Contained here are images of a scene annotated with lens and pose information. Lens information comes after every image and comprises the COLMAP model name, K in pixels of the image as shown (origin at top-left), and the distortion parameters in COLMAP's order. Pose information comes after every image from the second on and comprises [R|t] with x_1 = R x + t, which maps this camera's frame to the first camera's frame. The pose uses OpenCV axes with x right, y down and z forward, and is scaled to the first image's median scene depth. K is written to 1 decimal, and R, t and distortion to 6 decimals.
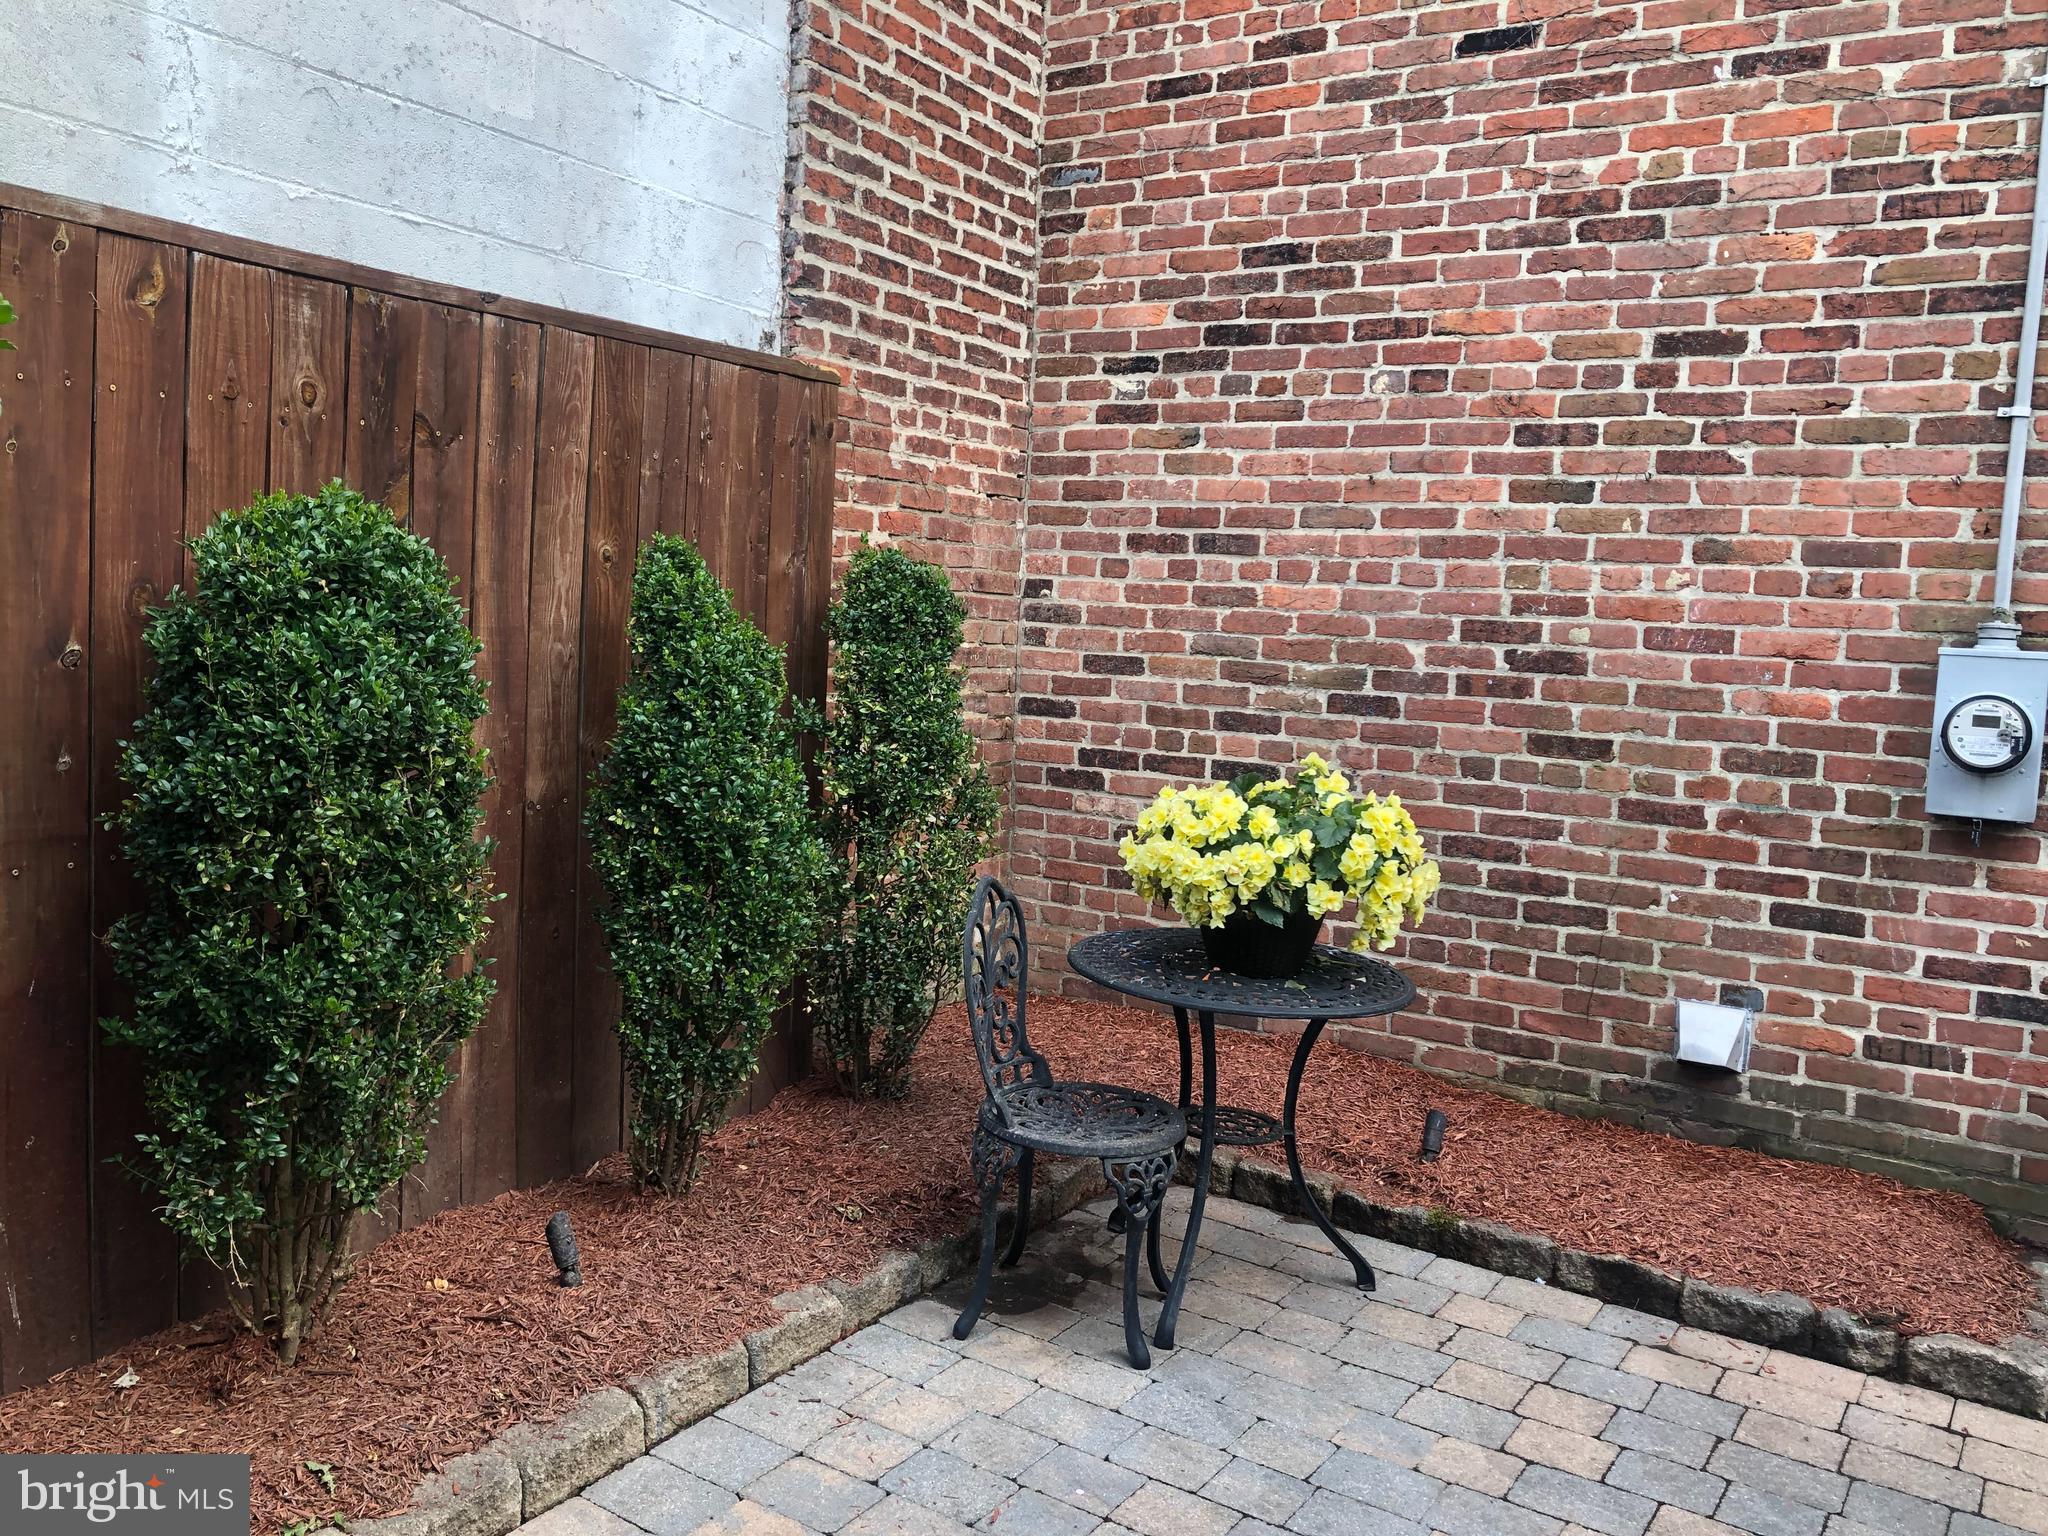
lens RADIAL K [[1687.9, 0, 1025.9], [0, 1687.9, 754.6], [0, 0, 1]] dist [0.124117, -0.112061]
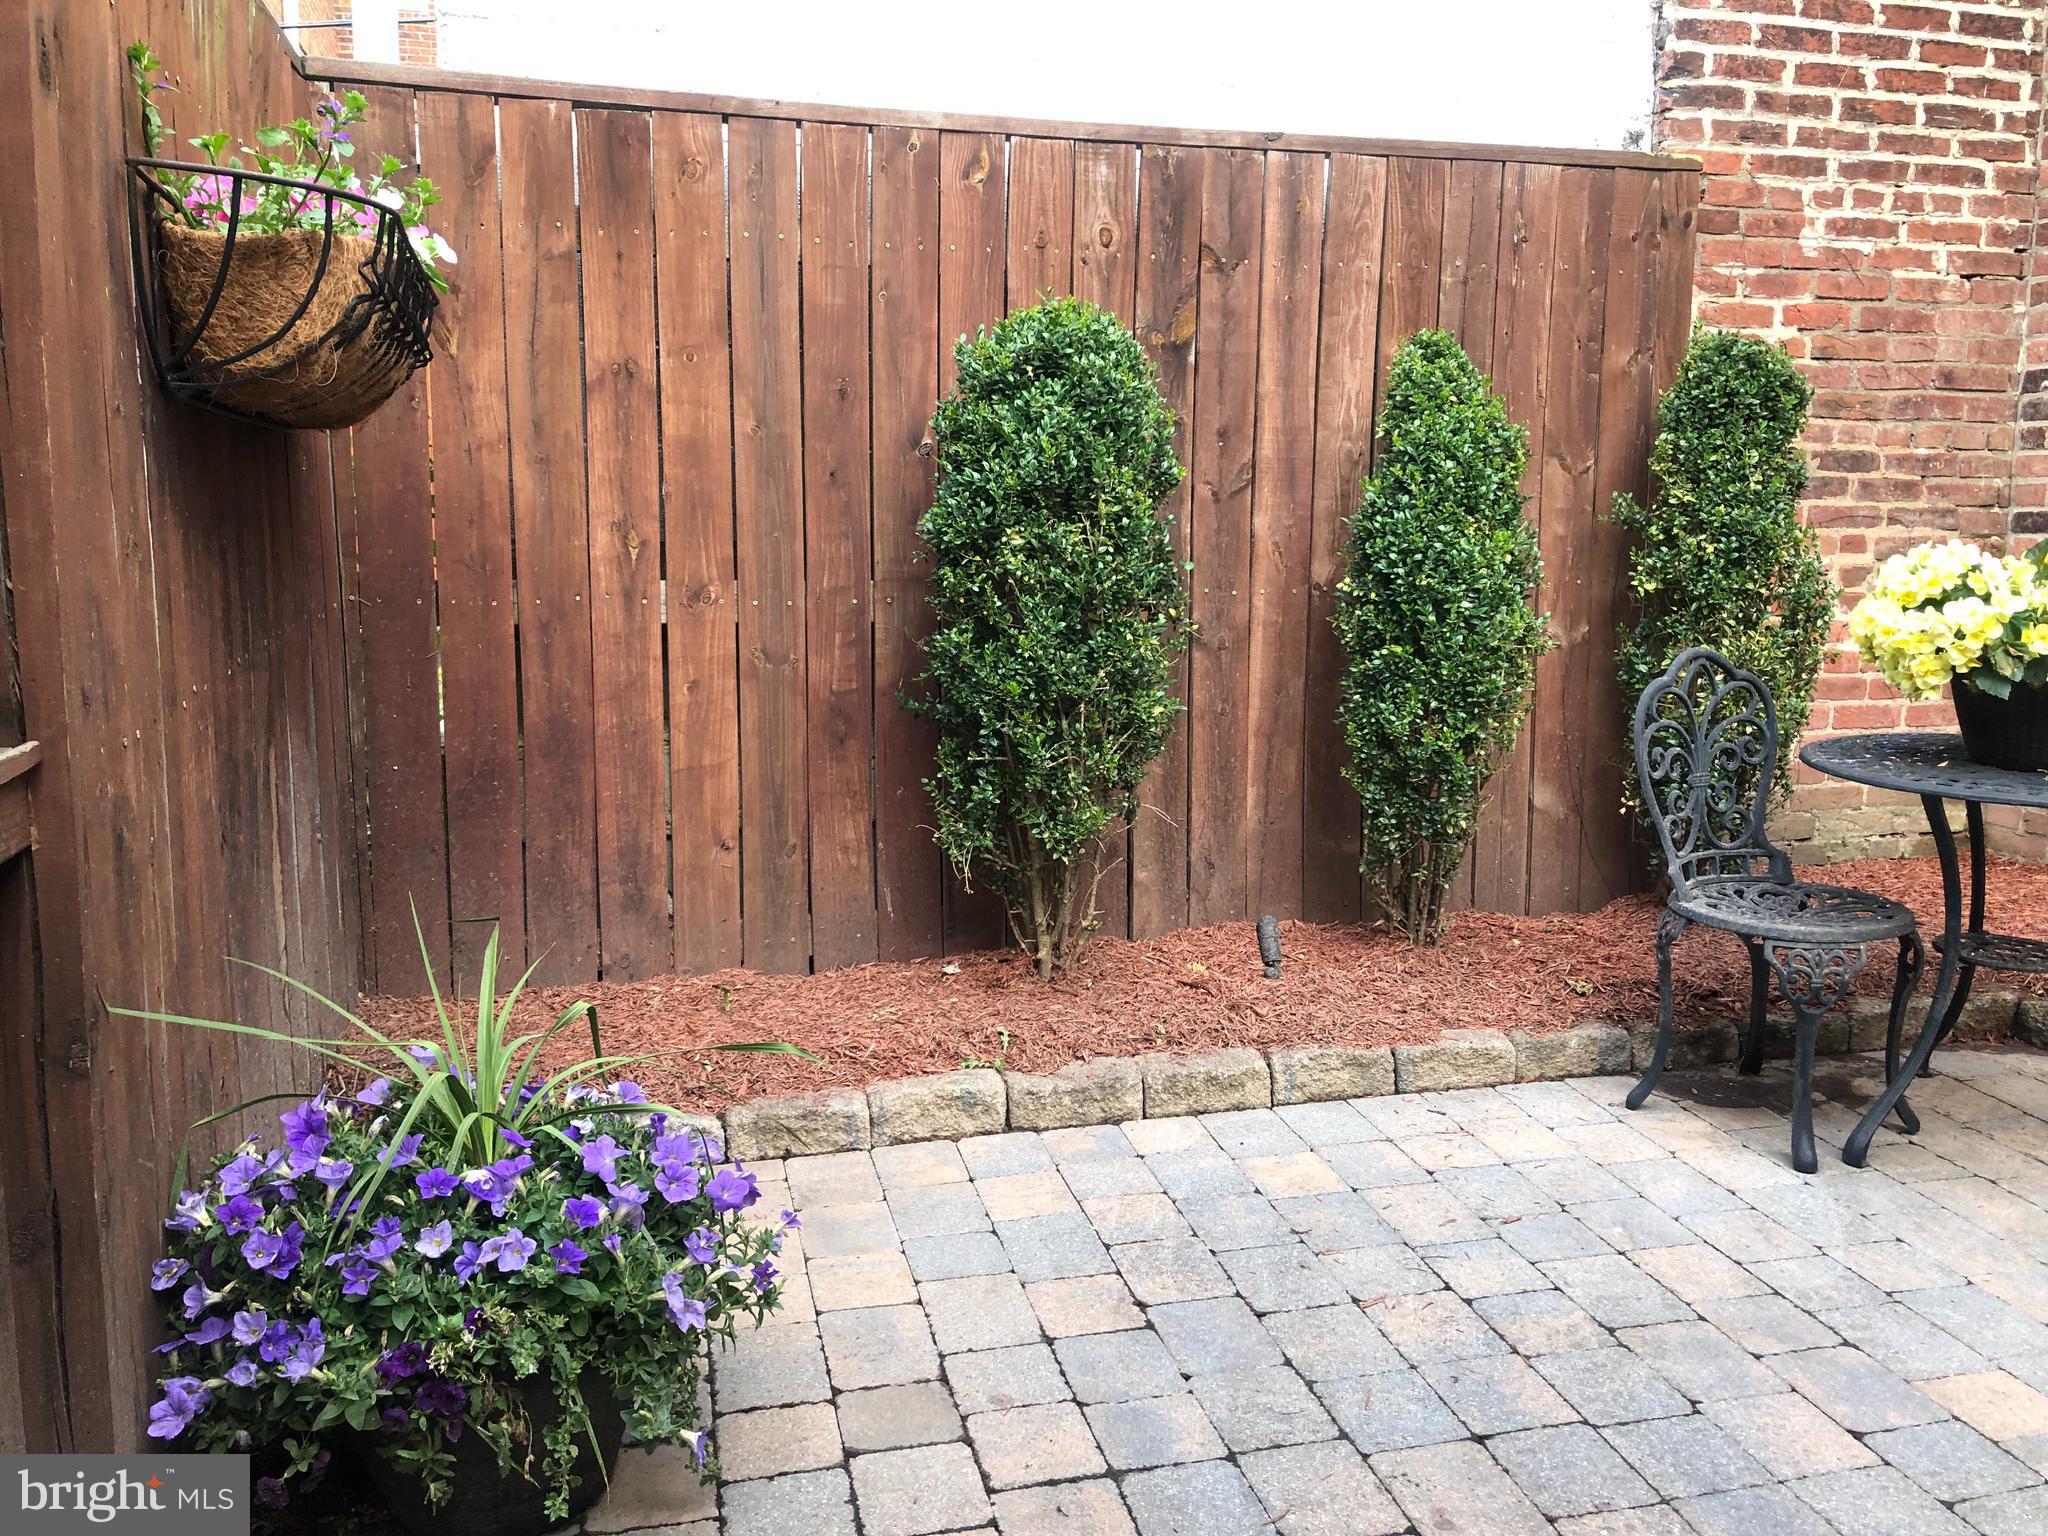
lens RADIAL K [[1646.9, 0, 1028.0], [0, 1646.9, 723.3], [0, 0, 1]] dist [0.041200, -0.013826]
pose [[0.737566, 0.046024, -0.673705, 0.313121], [-0.028427, 0.998906, 0.037118, 0.086229], [0.674677, -0.008225, 0.738067, 0.054881]]
